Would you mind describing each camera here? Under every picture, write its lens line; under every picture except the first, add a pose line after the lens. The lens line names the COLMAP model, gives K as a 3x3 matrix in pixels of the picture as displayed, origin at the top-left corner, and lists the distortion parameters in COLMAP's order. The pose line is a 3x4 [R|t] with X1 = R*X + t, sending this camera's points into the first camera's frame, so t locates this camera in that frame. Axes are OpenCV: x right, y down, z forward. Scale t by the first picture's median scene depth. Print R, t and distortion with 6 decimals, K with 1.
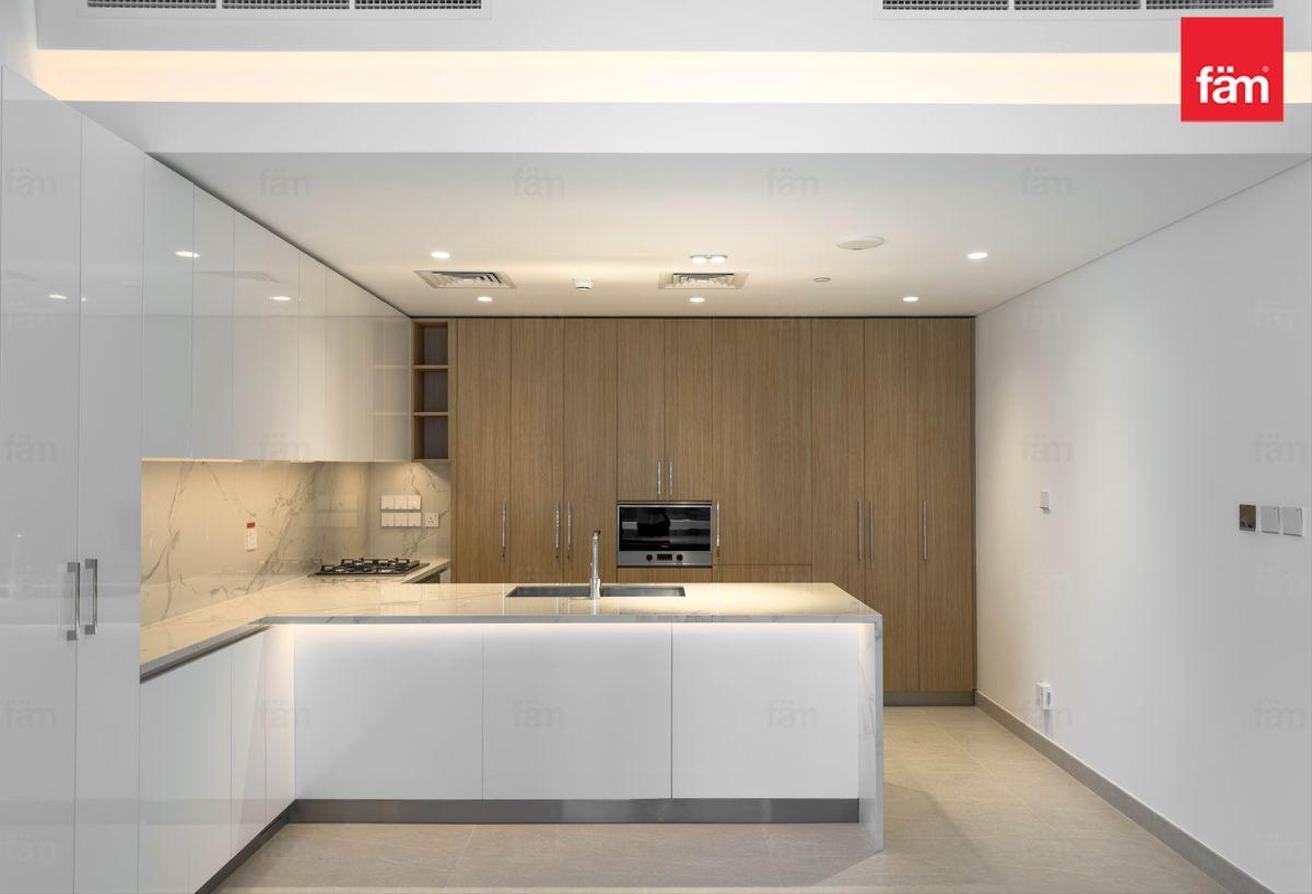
lens RADIAL K [[922.6, 0, 684.1], [0, 922.6, 466.0], [0, 0, 1]] dist [0.027060, -0.013252]
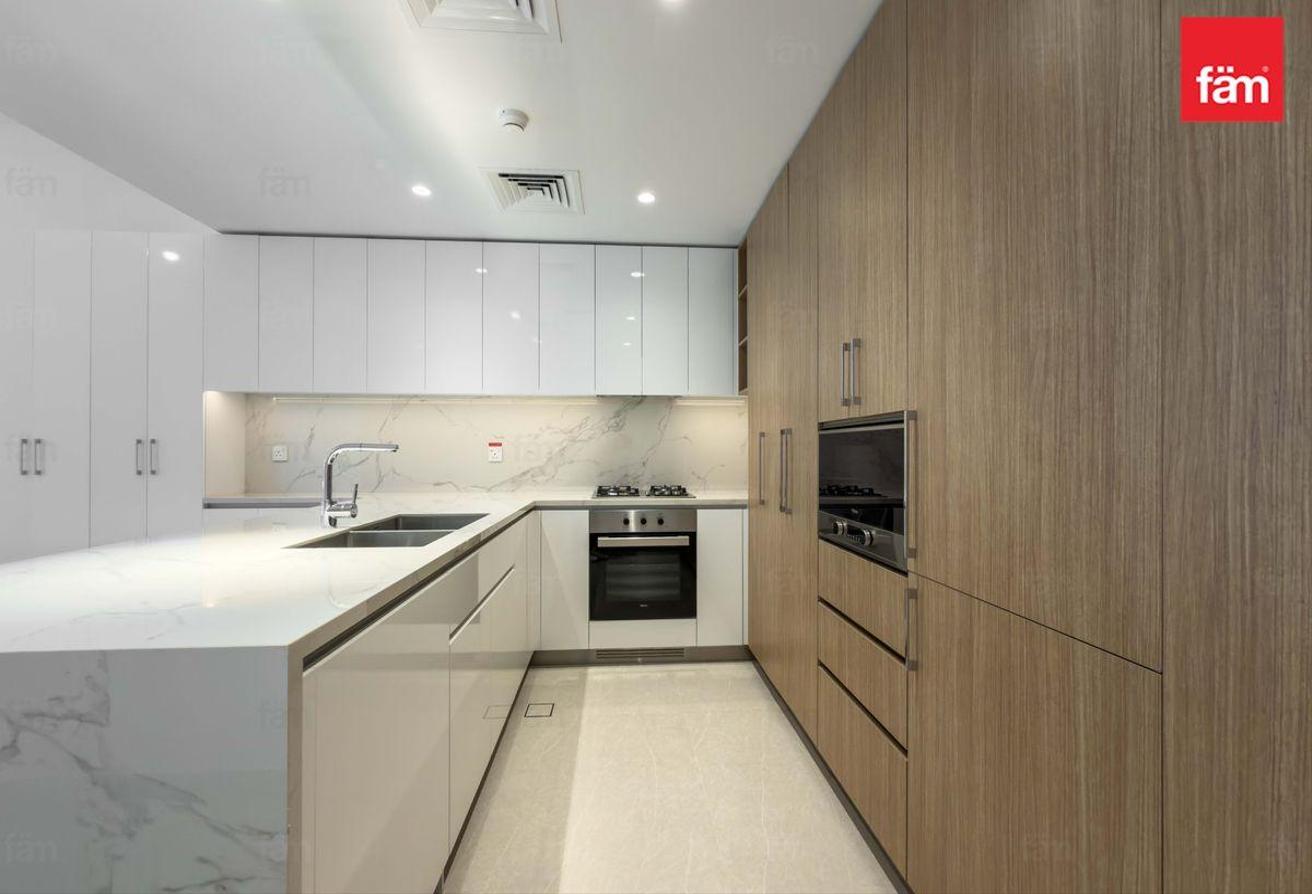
lens RADIAL K [[530.2, 0, 660.5], [0, 530.2, 454.0], [0, 0, 1]] dist [0.000206, 0.000270]
pose [[0.037969, 0.002422, -0.999276, 0.320975], [0.003717, 0.999990, 0.002565, 0.068987], [0.999272, -0.003811, 0.037960, 1.099475]]
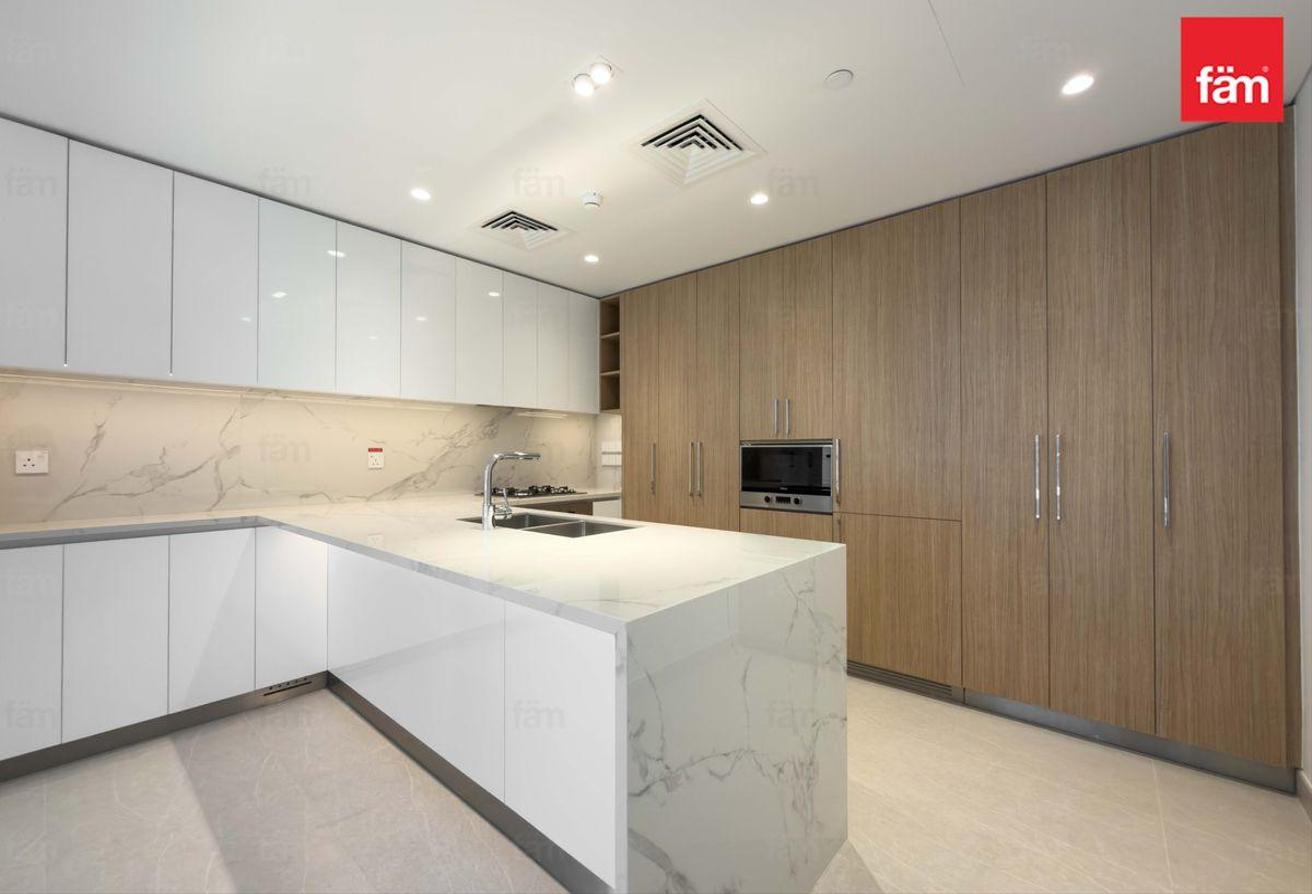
lens RADIAL K [[530.2, 0, 660.7], [0, 530.2, 449.1], [0, 0, 1]] dist [0.000206, 0.000270]
pose [[0.741738, -0.008166, -0.670641, 0.309437], [0.003789, 0.999961, -0.007986, 0.062792], [0.670680, 0.003382, 0.741740, 0.638796]]
